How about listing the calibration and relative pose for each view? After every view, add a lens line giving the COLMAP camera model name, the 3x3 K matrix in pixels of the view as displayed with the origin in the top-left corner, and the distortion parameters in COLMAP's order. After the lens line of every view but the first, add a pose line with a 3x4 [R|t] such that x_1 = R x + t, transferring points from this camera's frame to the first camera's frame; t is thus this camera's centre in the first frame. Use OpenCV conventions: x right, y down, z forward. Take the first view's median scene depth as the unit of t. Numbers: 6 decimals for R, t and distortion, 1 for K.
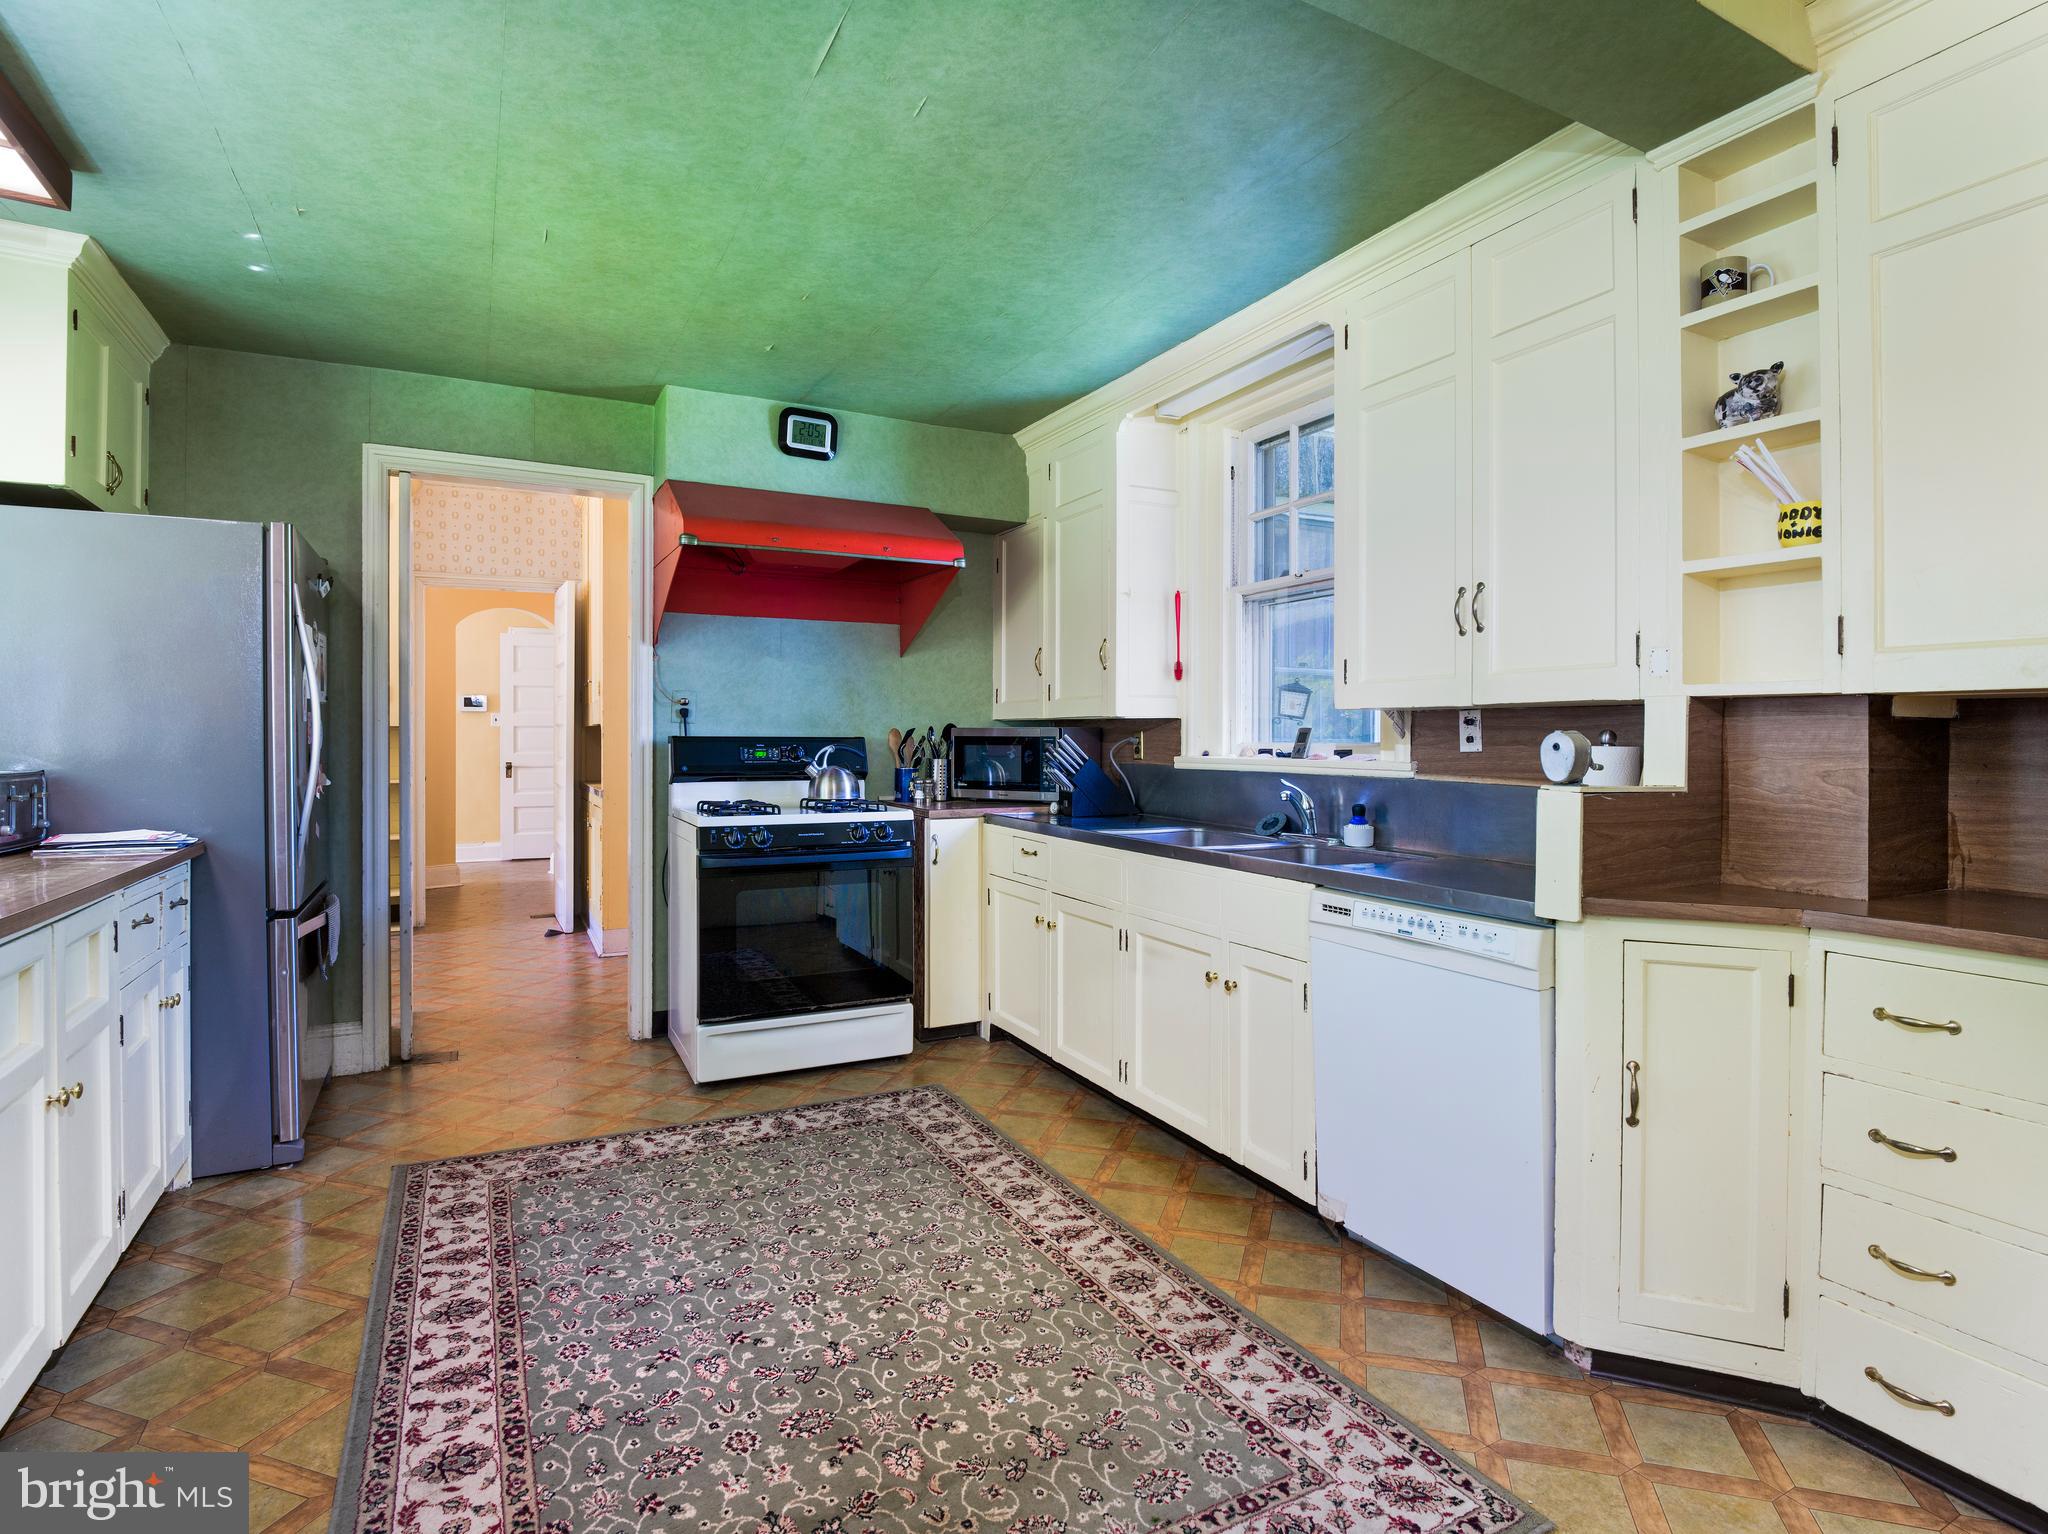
lens RADIAL K [[1044.9, 0, 1031.0], [0, 1044.9, 751.2], [0, 0, 1]] dist [-0.006061, -0.004491]
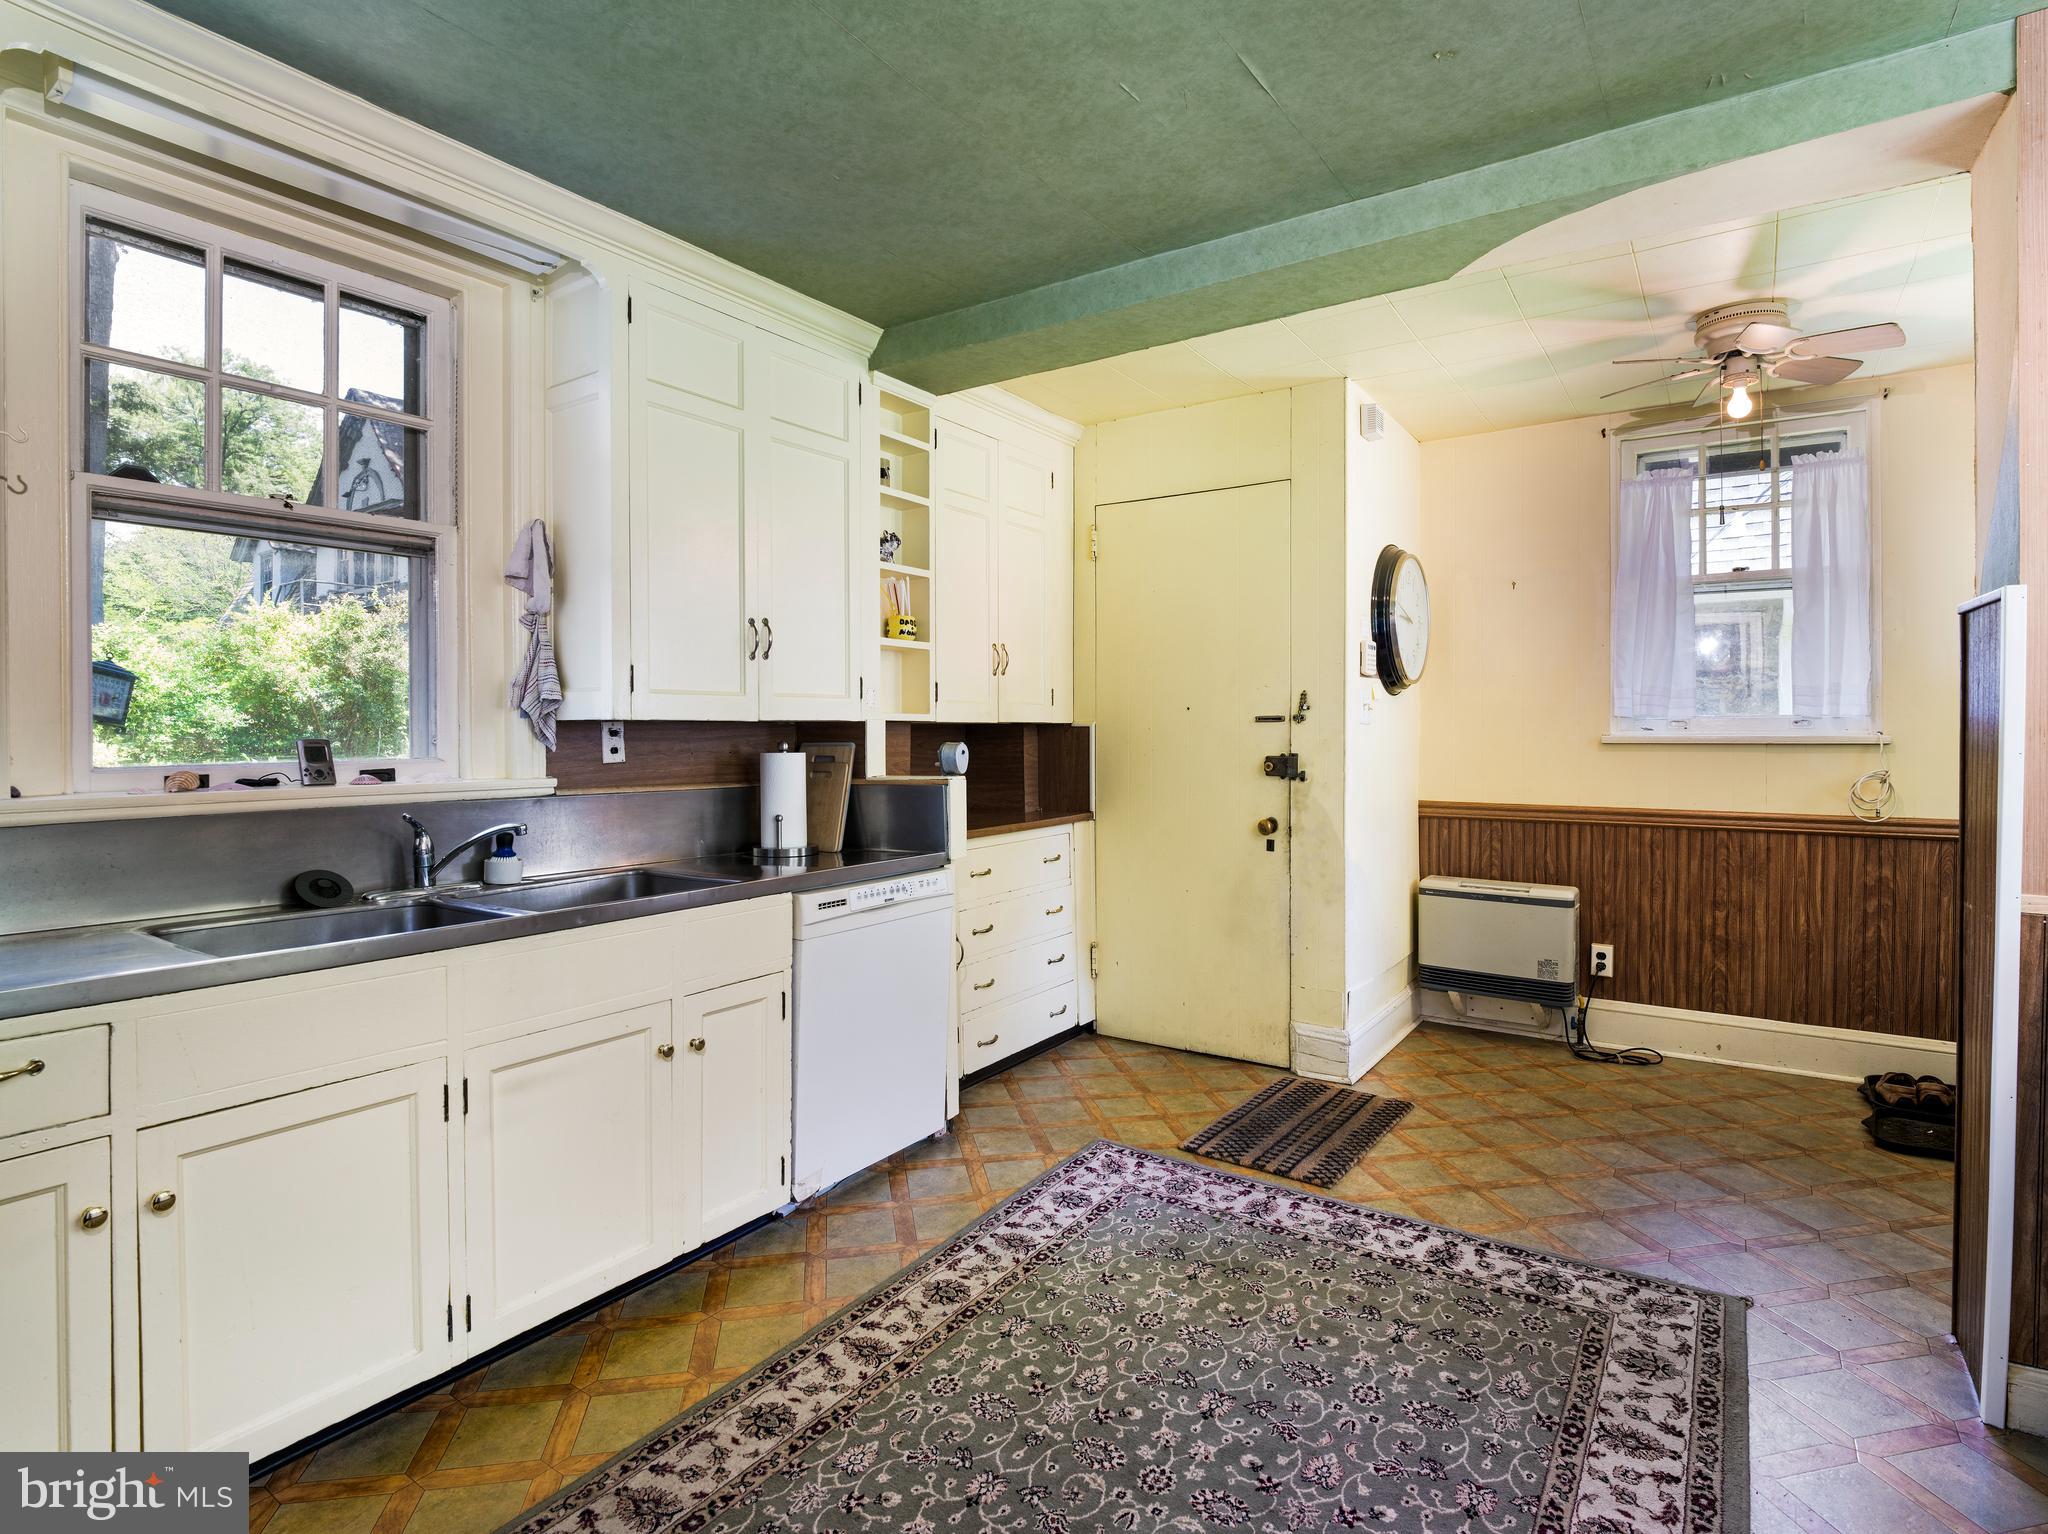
lens RADIAL K [[1044.9, 0, 1030.7], [0, 1044.9, 747.9], [0, 0, 1]] dist [-0.006061, -0.004491]
pose [[-0.462497, -0.015890, 0.886478, -0.918678], [0.014111, 0.999581, 0.025280, -0.046618], [-0.886508, 0.024201, -0.462079, 1.536592]]
